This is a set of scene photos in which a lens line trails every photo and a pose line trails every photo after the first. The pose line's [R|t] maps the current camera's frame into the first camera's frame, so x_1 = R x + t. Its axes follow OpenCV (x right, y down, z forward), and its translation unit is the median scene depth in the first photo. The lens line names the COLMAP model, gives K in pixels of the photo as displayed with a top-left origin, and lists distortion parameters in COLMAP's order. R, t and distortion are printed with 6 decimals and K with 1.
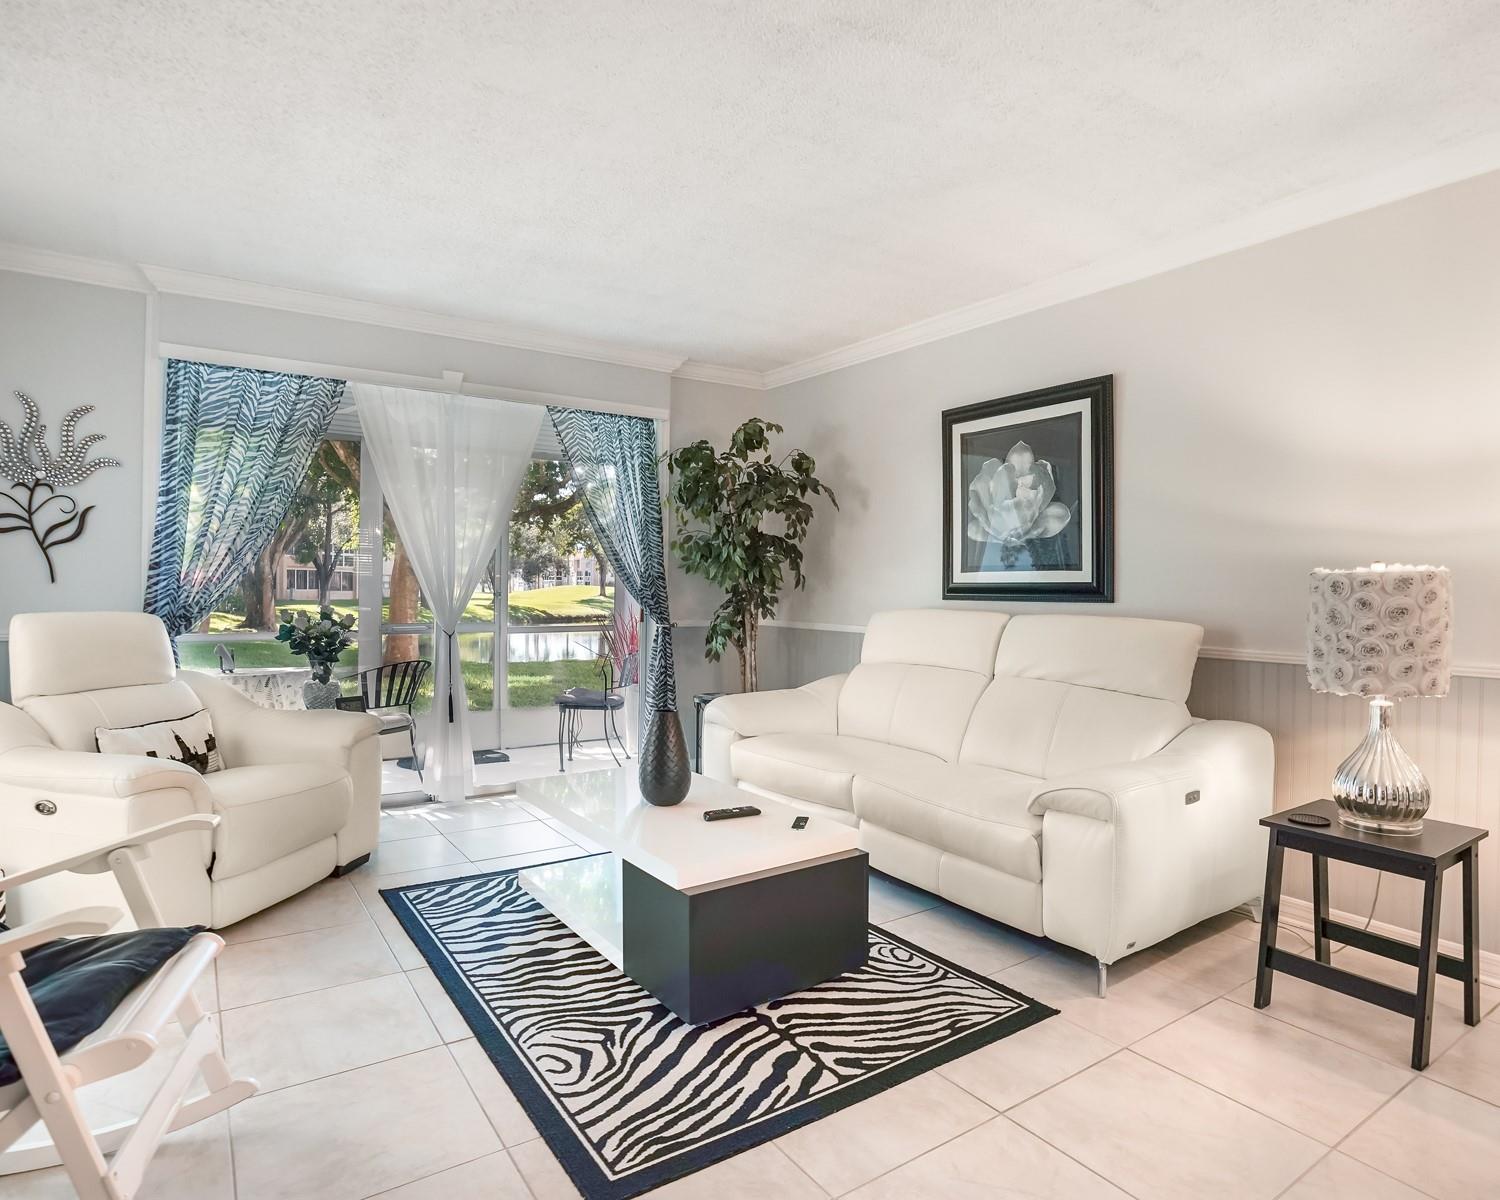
lens RADIAL K [[841.5, 0, 744.8], [0, 841.5, 604.4], [0, 0, 1]] dist [-0.069955, 0.023365]
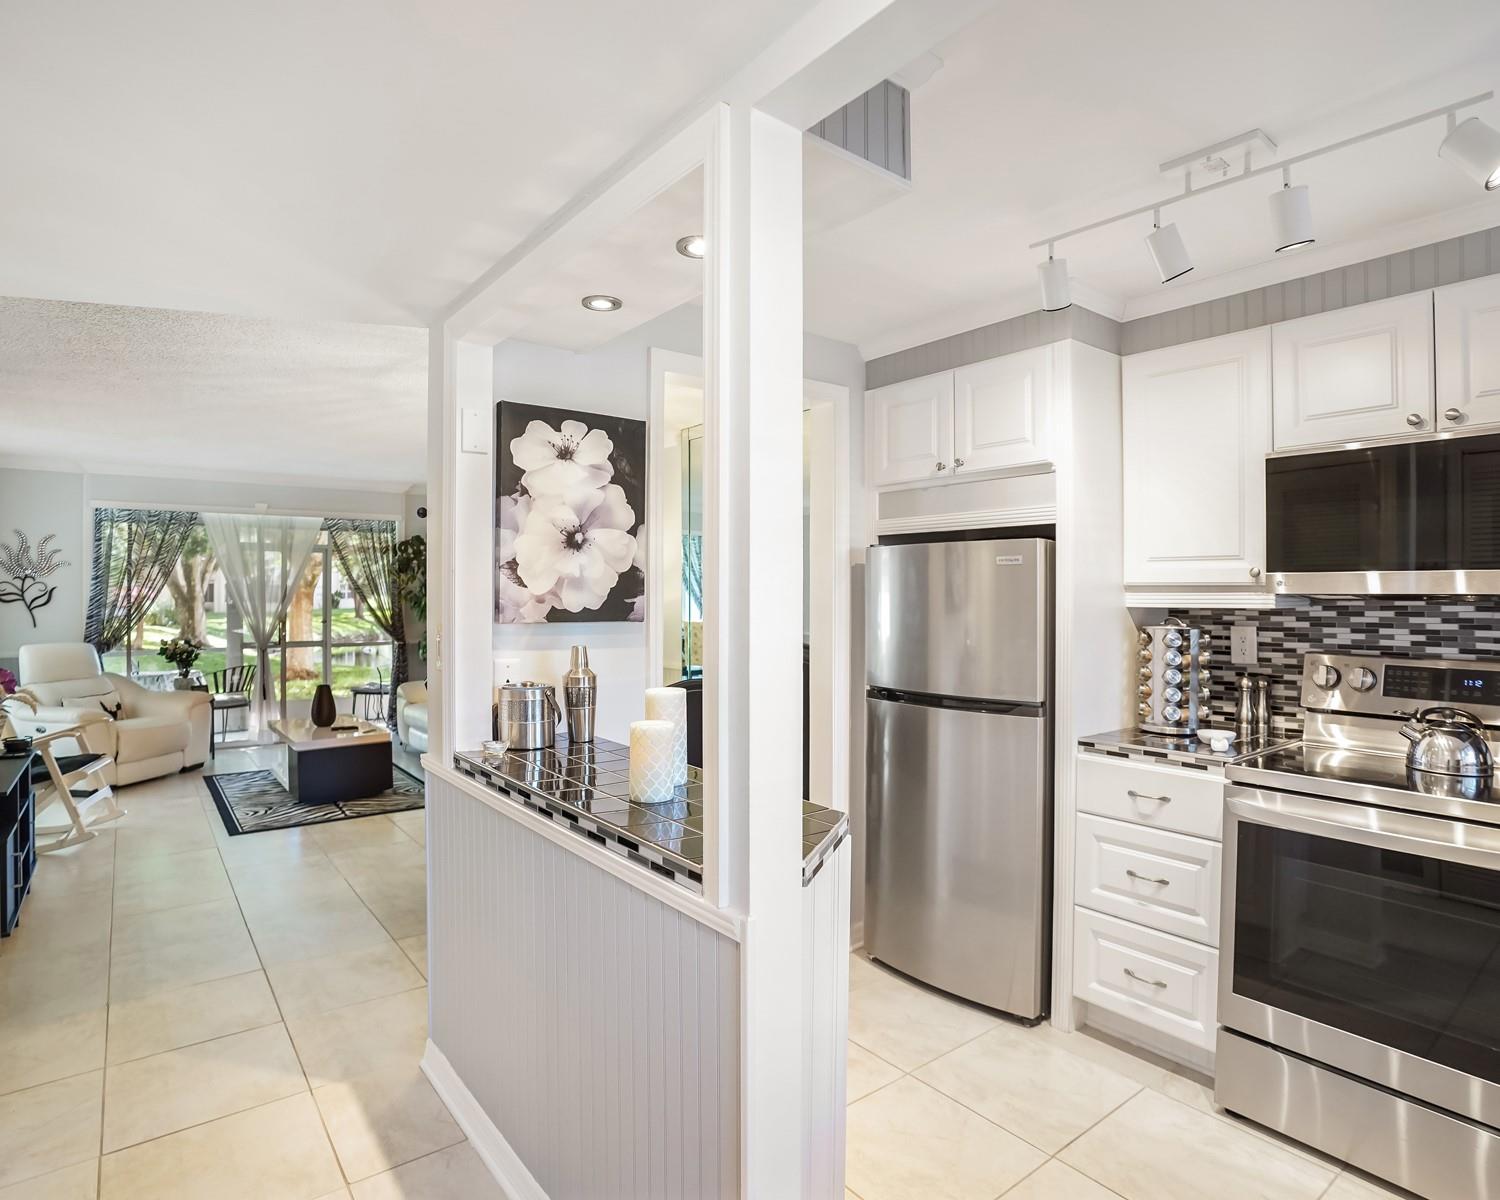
lens RADIAL K [[841.5, 0, 755.0], [0, 841.5, 598.5], [0, 0, 1]] dist [-0.069955, 0.023365]
pose [[0.997924, -0.012165, 0.063237, 0.742909], [0.012909, 0.999852, -0.011363, -0.052019], [-0.063090, 0.012156, 0.997934, -1.036789]]
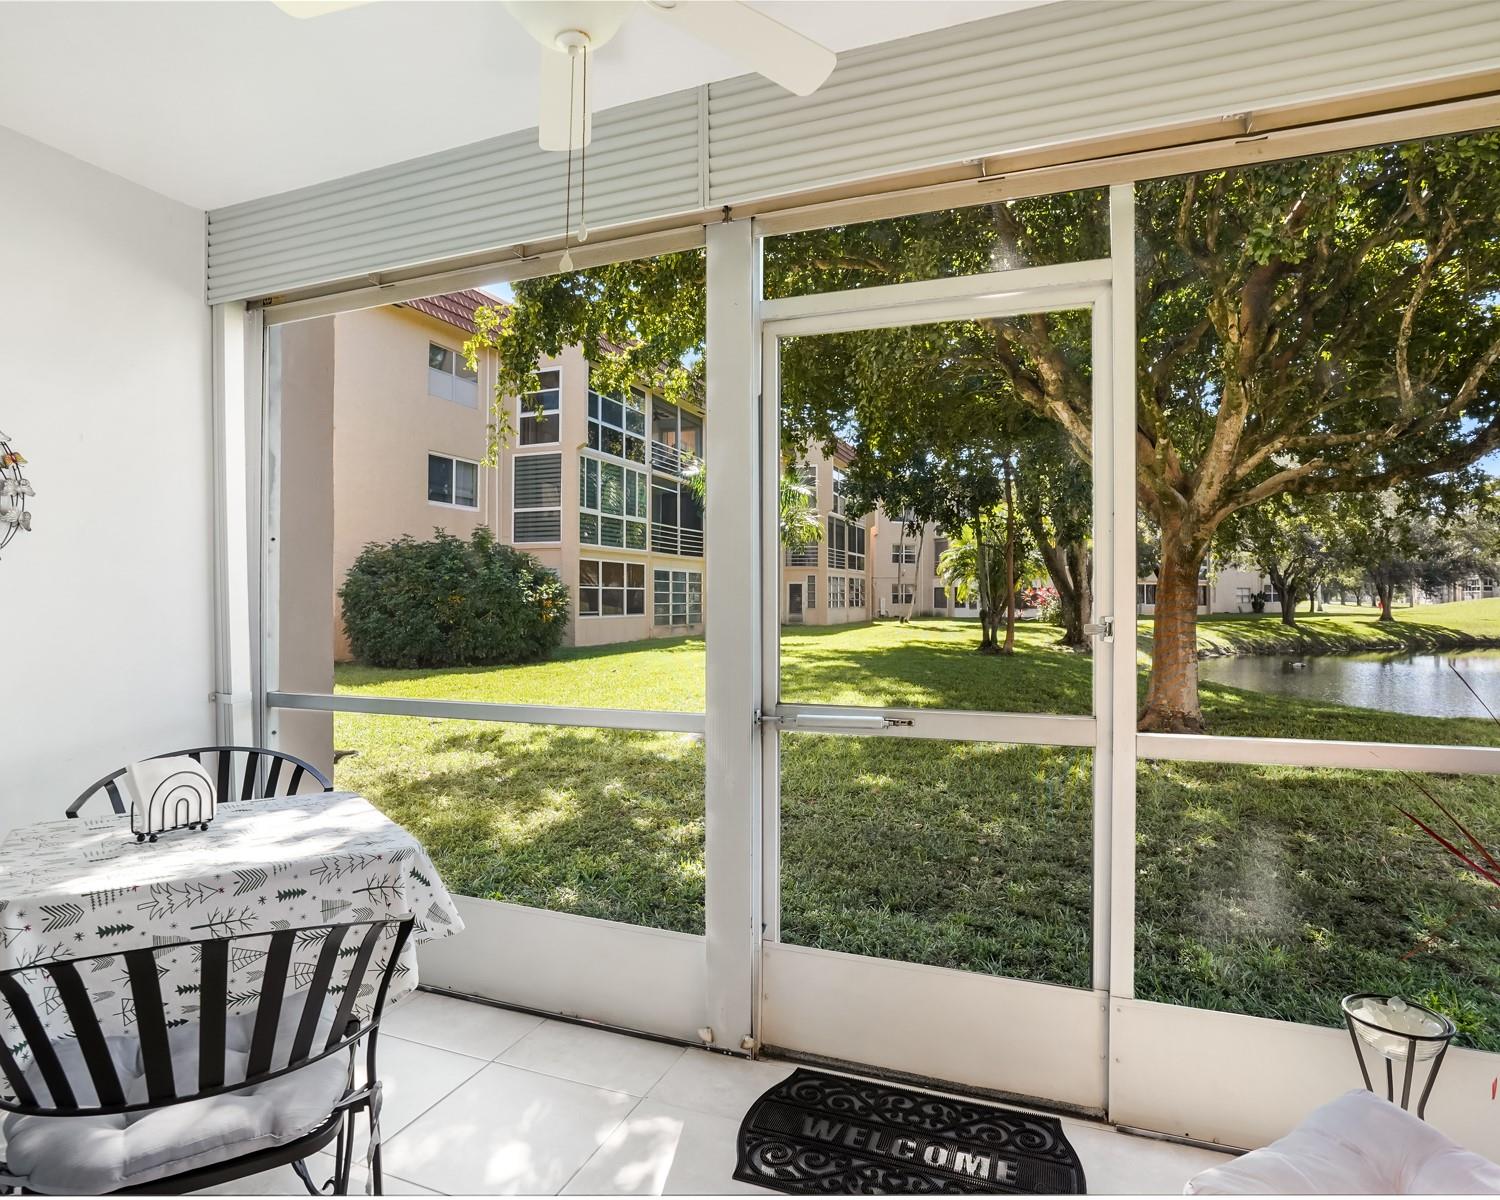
lens RADIAL K [[841.5, 0, 769.2], [0, 841.5, 601.4], [0, 0, 1]] dist [-0.069955, 0.023365]
pose [[0.586245, -0.007918, -0.810095, -0.219659], [-0.008860, 0.999830, -0.016184, -0.030481], [0.810086, 0.016665, 0.586075, 1.366711]]
